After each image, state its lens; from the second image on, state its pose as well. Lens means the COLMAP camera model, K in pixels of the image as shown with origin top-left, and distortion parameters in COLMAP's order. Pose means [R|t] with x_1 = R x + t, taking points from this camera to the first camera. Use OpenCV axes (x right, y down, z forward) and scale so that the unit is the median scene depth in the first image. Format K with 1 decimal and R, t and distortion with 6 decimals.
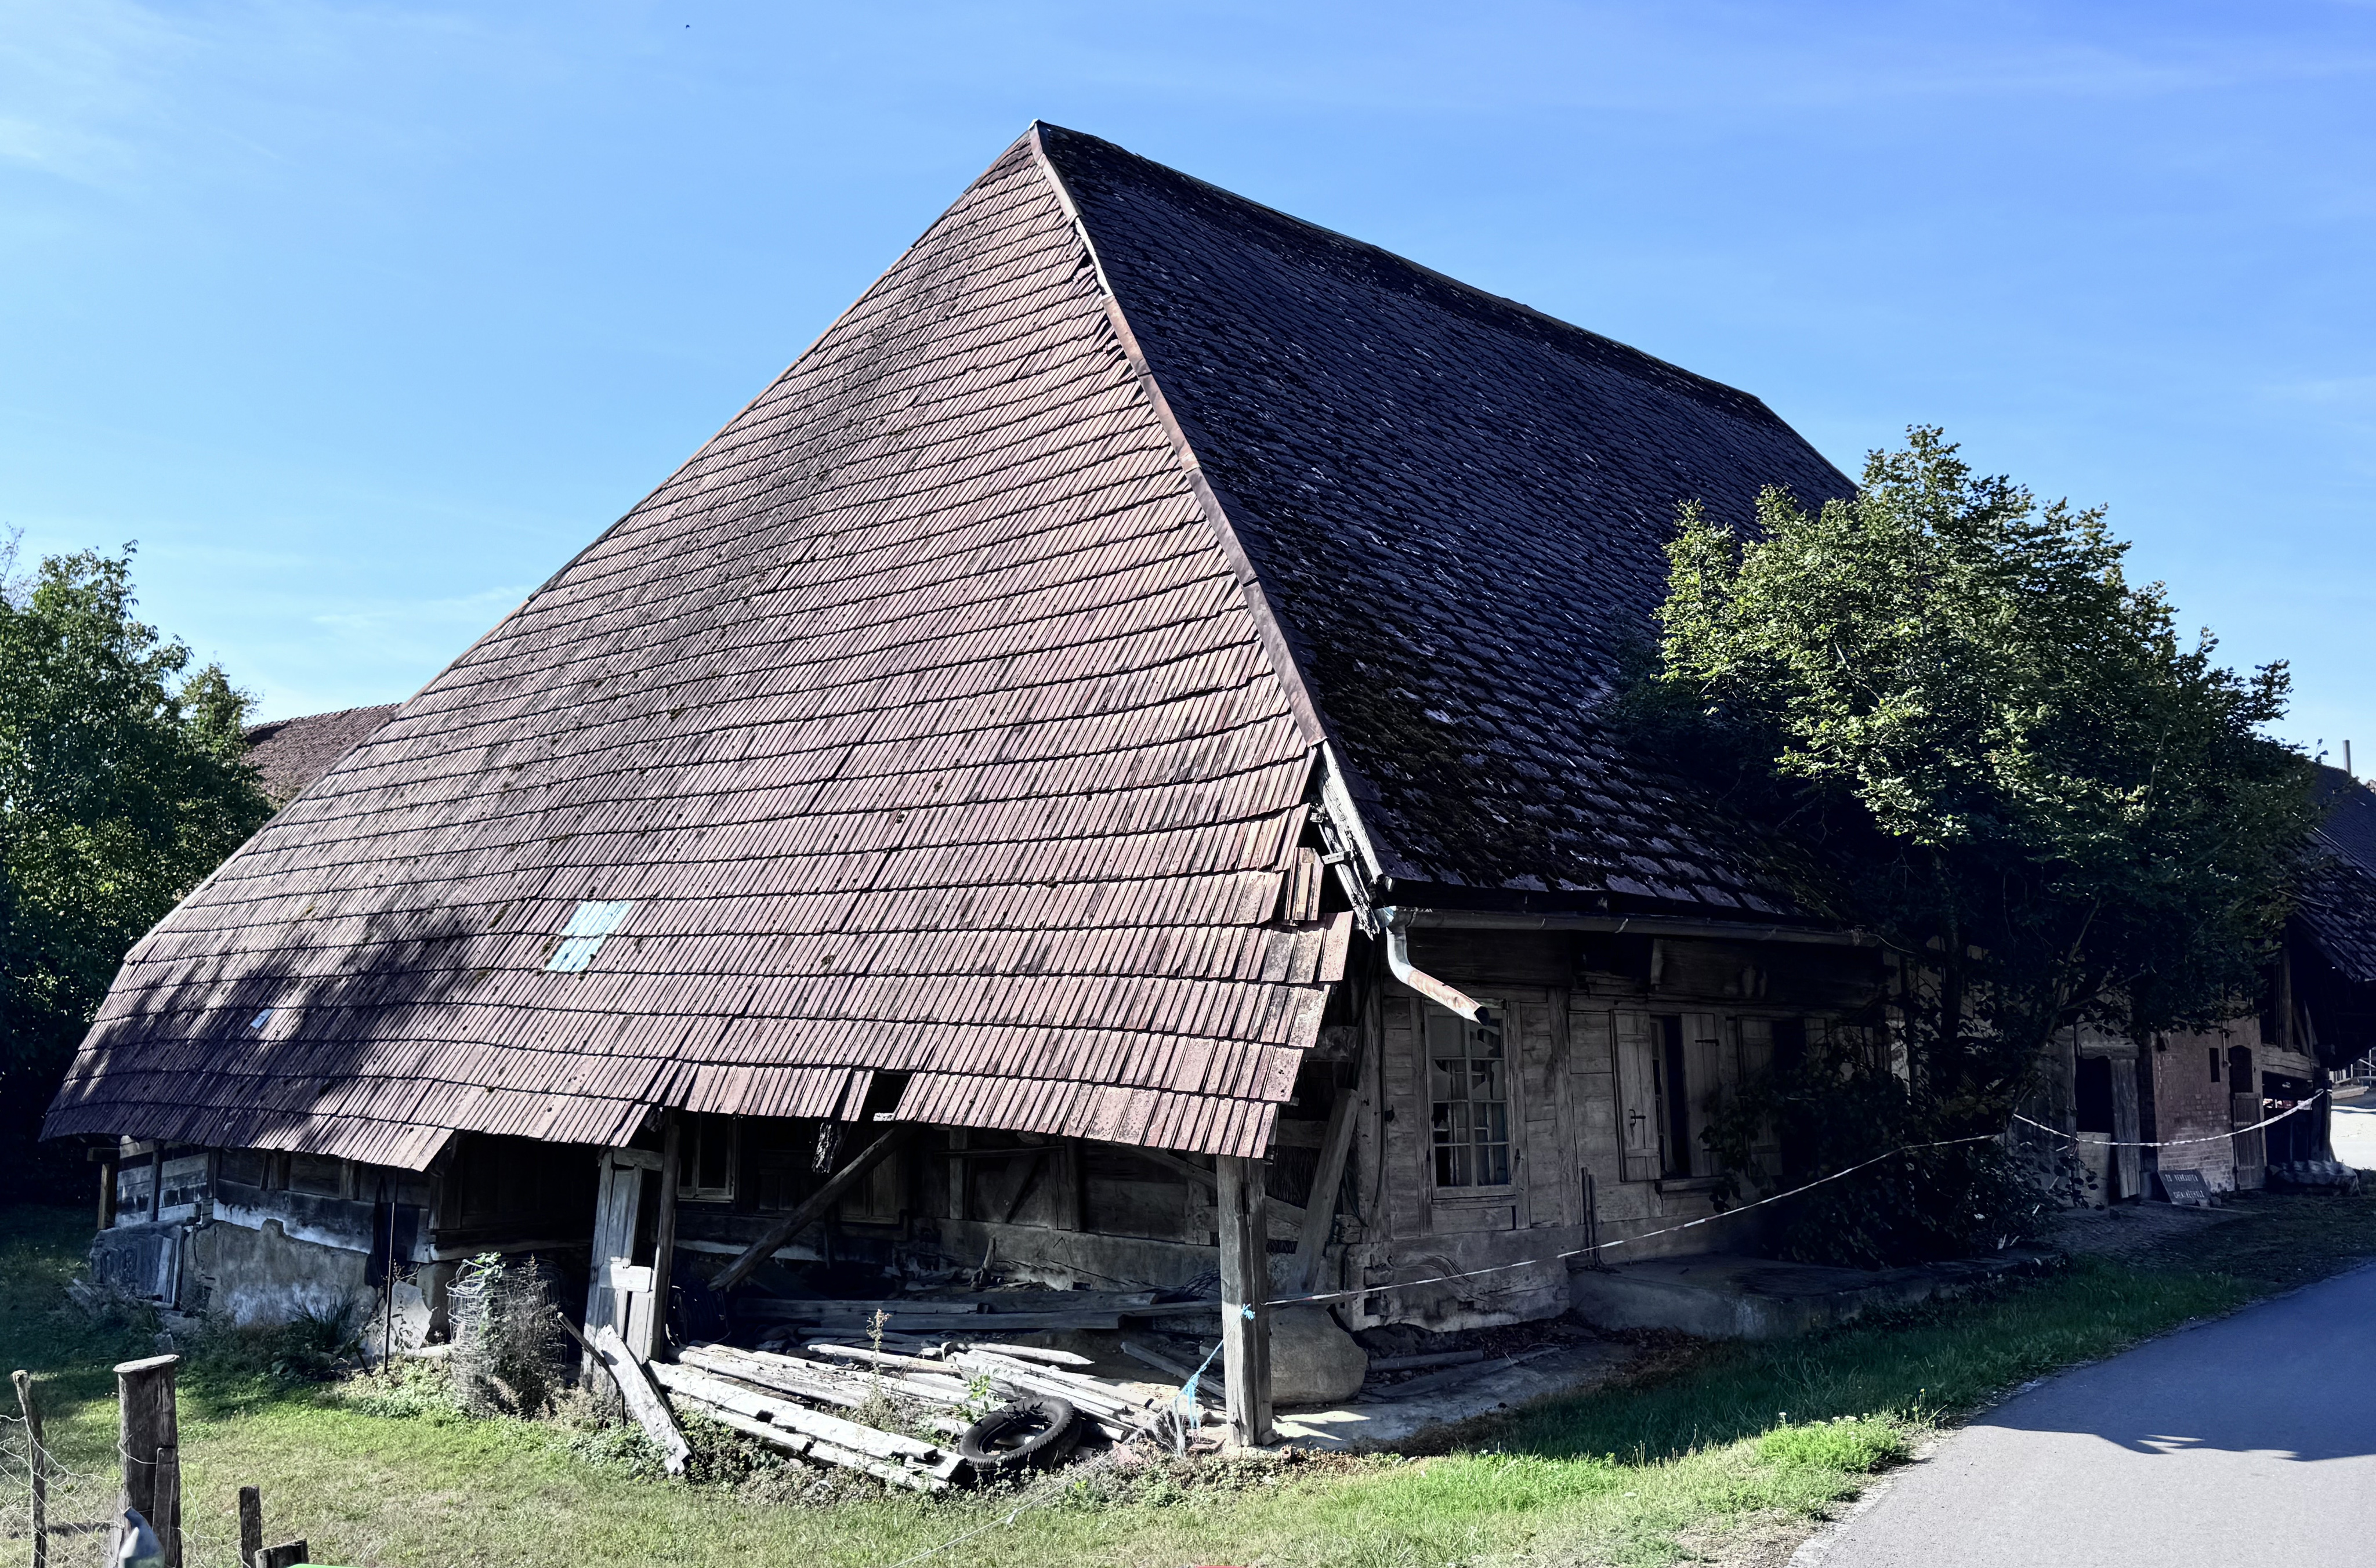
lens RADIAL K [[2117.6, 0, 1190.2], [0, 2117.6, 764.9], [0, 0, 1]] dist [0.069976, -0.042986]
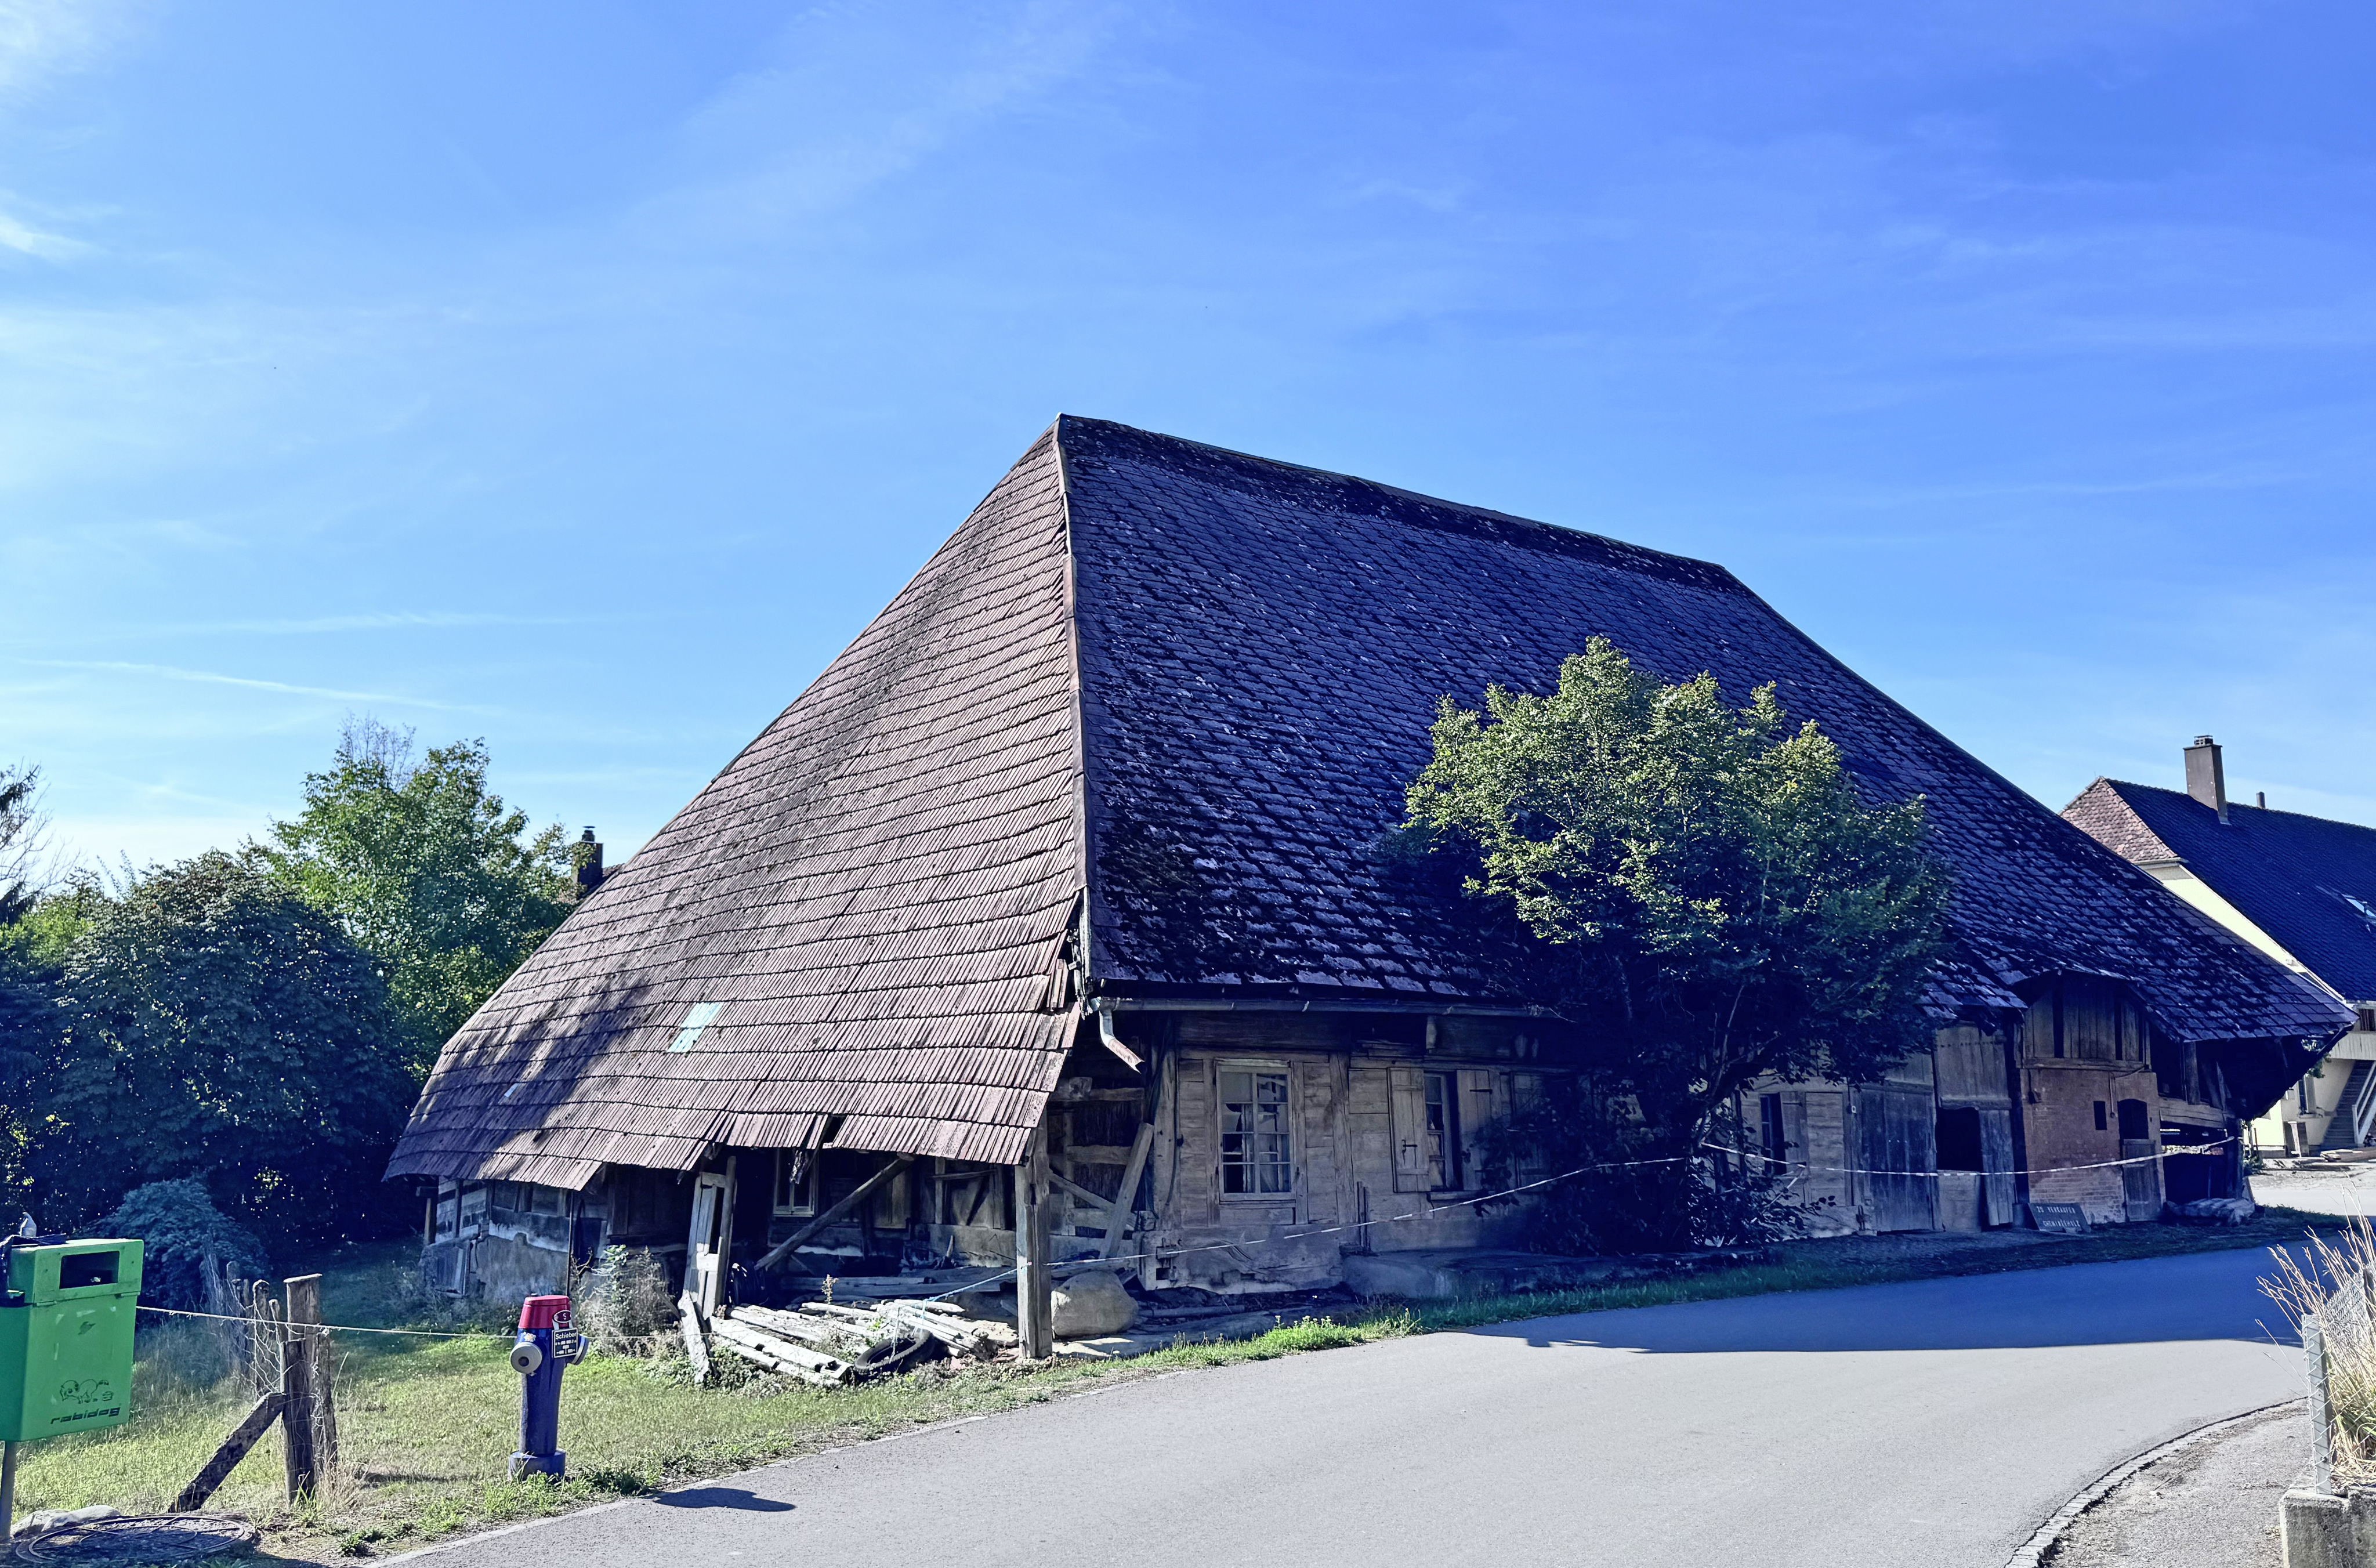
lens RADIAL K [[1904.6, 0, 1183.3], [0, 1904.6, 791.4], [0, 0, 1]] dist [0.060536, -0.005855]
pose [[0.987902, -0.036134, -0.150810, 0.255025], [0.029976, 0.998629, -0.042906, -0.014137], [0.152154, 0.037866, 0.987631, -0.244138]]
